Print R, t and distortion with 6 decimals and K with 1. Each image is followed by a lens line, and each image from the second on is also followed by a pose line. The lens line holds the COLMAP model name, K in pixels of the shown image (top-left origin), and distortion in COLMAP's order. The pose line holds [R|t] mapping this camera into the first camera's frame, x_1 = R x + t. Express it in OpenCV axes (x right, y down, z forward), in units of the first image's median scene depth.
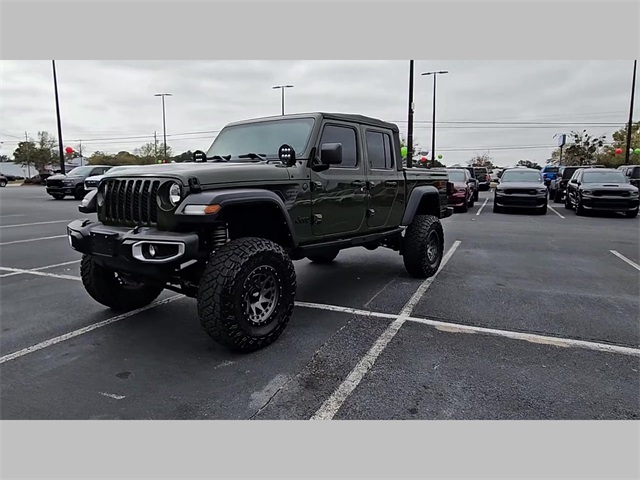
lens RADIAL K [[438.5, 0, 310.4], [0, 438.5, 240.1], [0, 0, 1]] dist [0.011314, -0.008337]
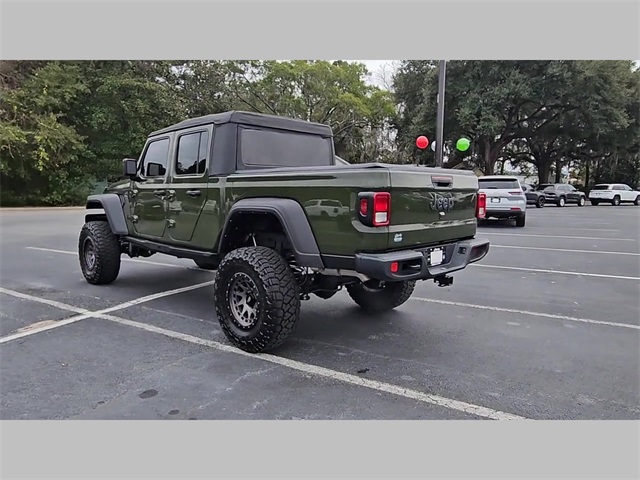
lens RADIAL K [[438.5, 0, 311.5], [0, 438.5, 238.1], [0, 0, 1]] dist [0.011314, -0.008337]
pose [[-0.138590, 0.101849, -0.985099, 1.219121], [-0.139628, 0.982752, 0.121250, -0.222158], [0.980457, 0.154352, -0.121978, 1.678894]]
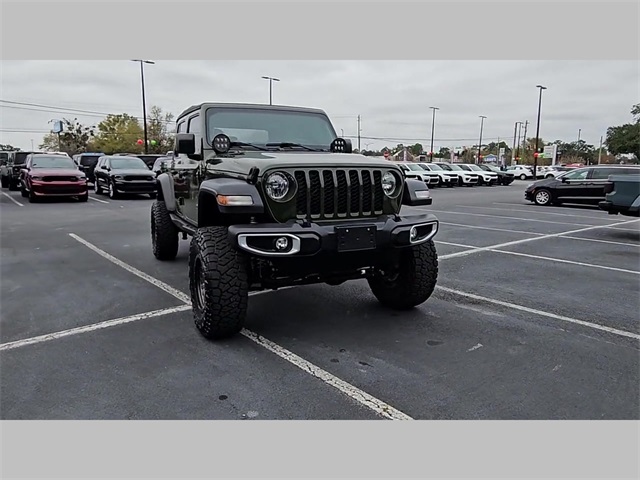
lens RADIAL K [[438.5, 0, 309.8], [0, 438.5, 242.3], [0, 0, 1]] dist [0.011314, -0.008337]
pose [[0.468453, -0.149420, 0.870762, -1.082699], [0.118596, 0.987310, 0.105616, -0.076763], [-0.875492, 0.053793, 0.480228, 0.512531]]
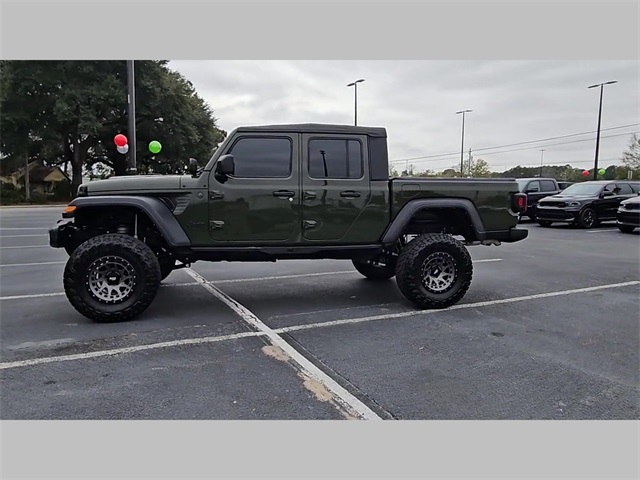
lens RADIAL K [[438.5, 0, 311.2], [0, 438.5, 241.6], [0, 0, 1]] dist [0.011314, -0.008337]
pose [[0.752915, 0.071257, -0.654249, 0.914216], [-0.093913, 0.995580, 0.000357, -0.029905], [0.651383, 0.061174, 0.756279, 0.333732]]
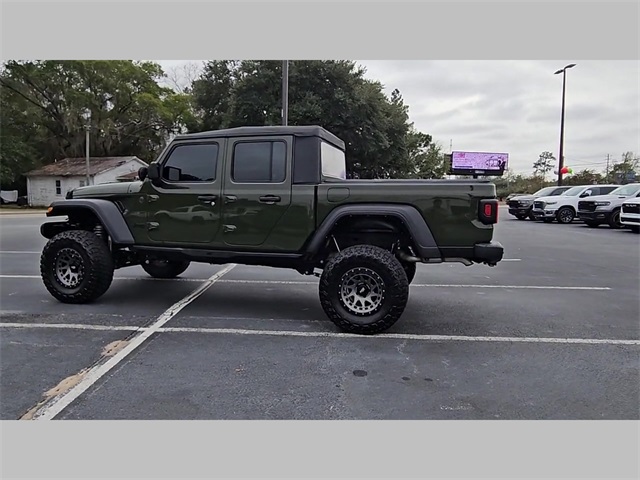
lens RADIAL K [[438.5, 0, 311.6], [0, 438.5, 237.9], [0, 0, 1]] dist [0.011314, -0.008337]
pose [[0.353356, 0.085402, -0.931583, 1.290083], [-0.137778, 0.989716, 0.038471, -0.122961], [0.925287, 0.114757, 0.361489, 0.977934]]
